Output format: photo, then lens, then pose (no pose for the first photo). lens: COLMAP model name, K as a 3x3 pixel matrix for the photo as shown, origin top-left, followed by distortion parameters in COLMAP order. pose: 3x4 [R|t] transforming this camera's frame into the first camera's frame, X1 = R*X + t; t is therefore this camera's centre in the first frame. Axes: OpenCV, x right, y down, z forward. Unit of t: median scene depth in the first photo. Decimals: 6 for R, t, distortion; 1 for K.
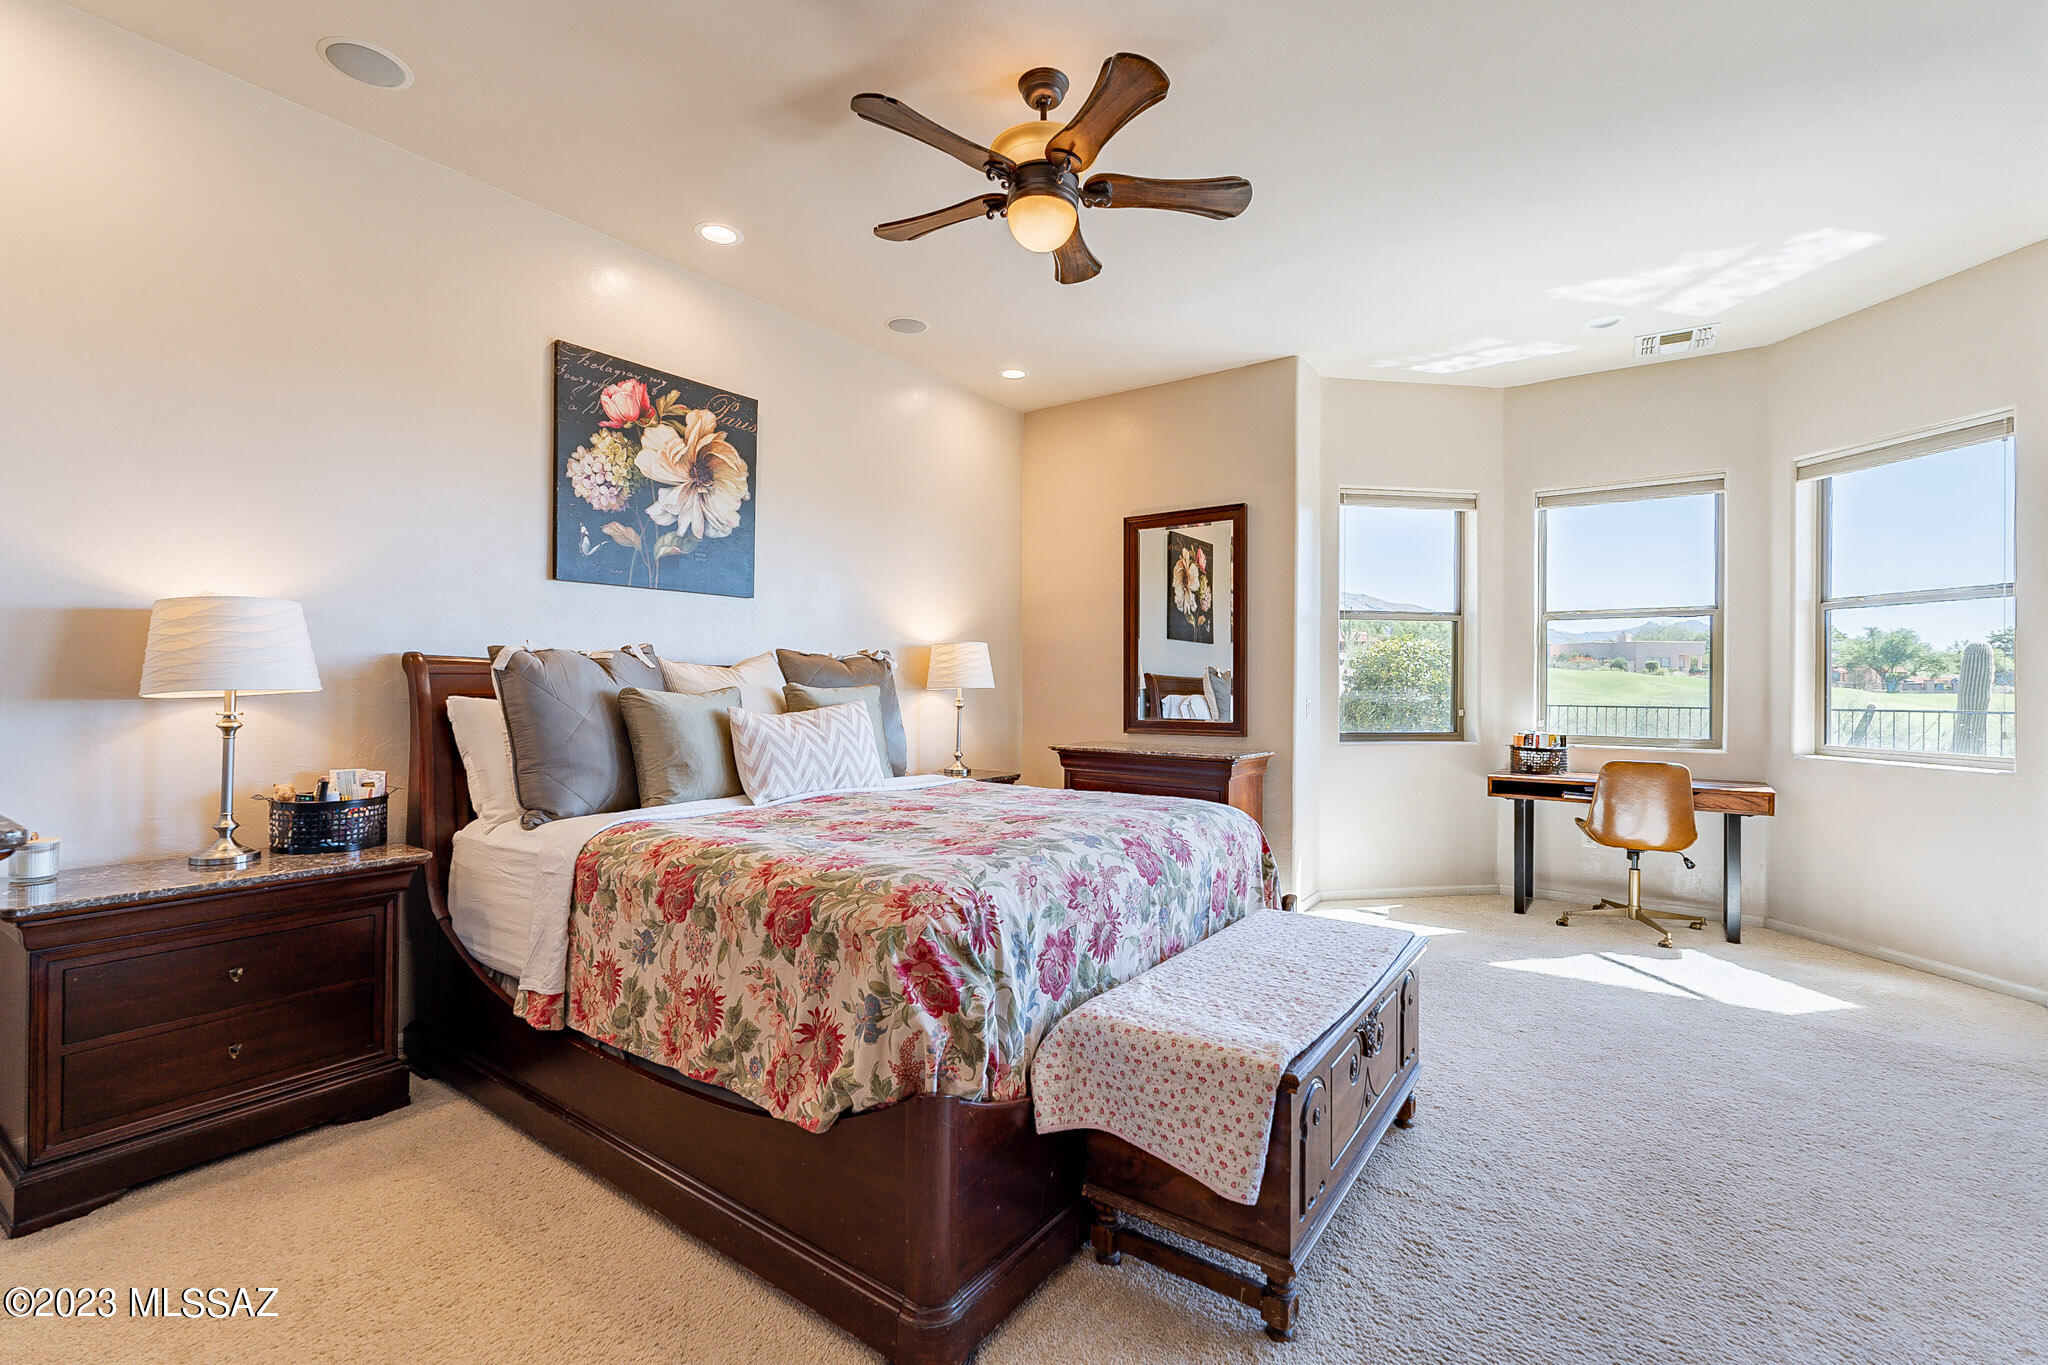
lens RADIAL K [[905.0, 0, 1024.0], [0, 905.0, 682.5], [0, 0, 1]] dist [-0.002602, -0.000066]
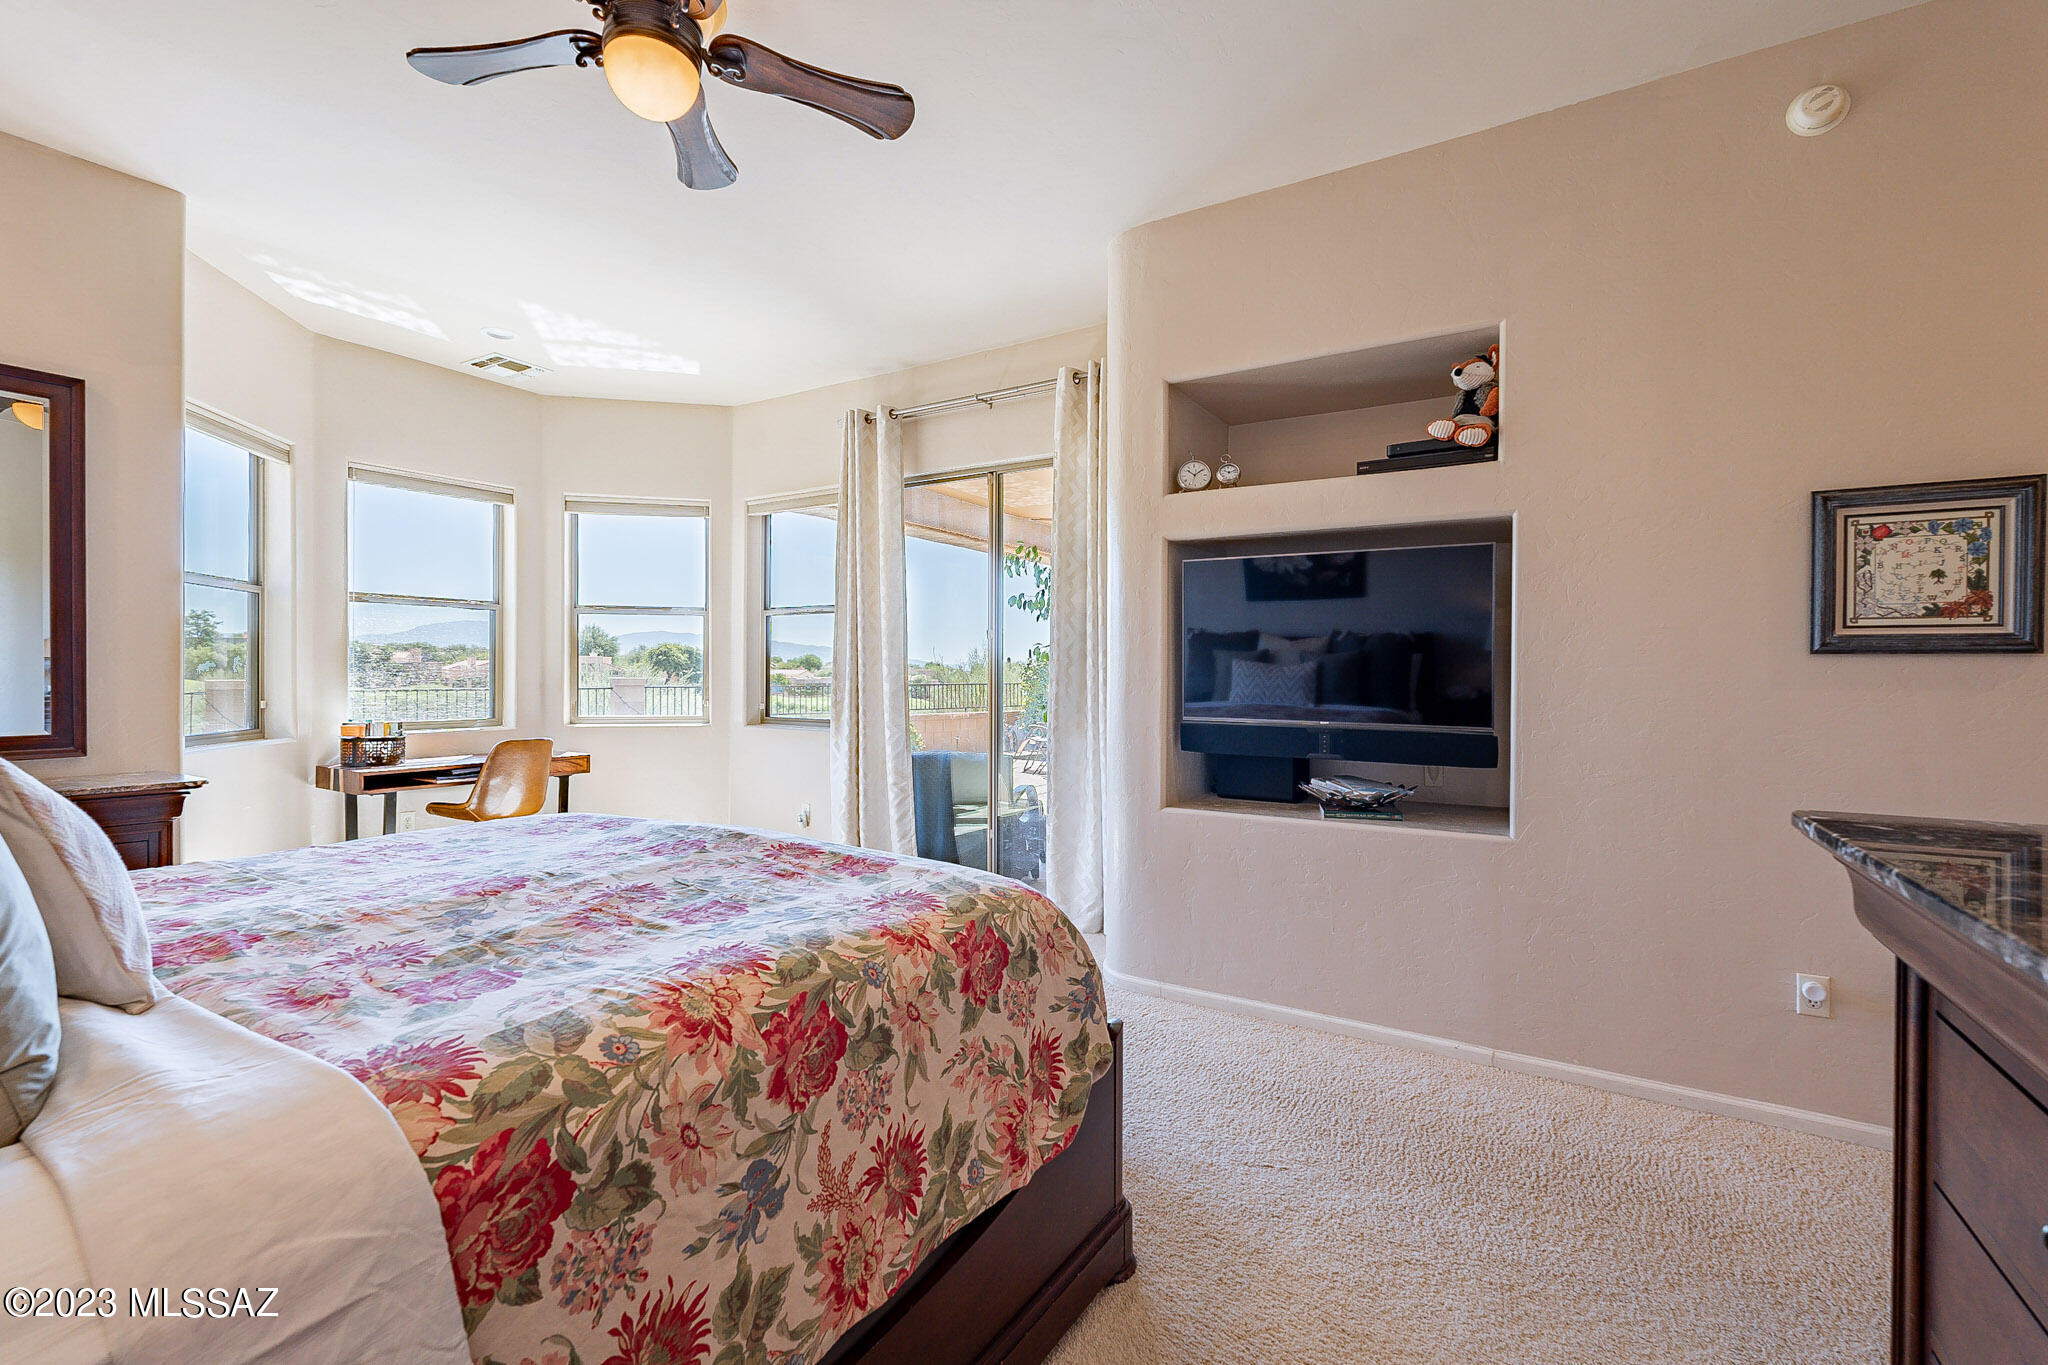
lens RADIAL K [[894.5, 0, 1029.1], [0, 894.5, 679.7], [0, 0, 1]] dist [-0.001874, -0.000078]
pose [[-0.065465, -0.013159, 0.997768, -0.984658], [-0.004992, 0.999905, 0.012860, -0.008481], [-0.997842, -0.004139, -0.065524, 0.930422]]
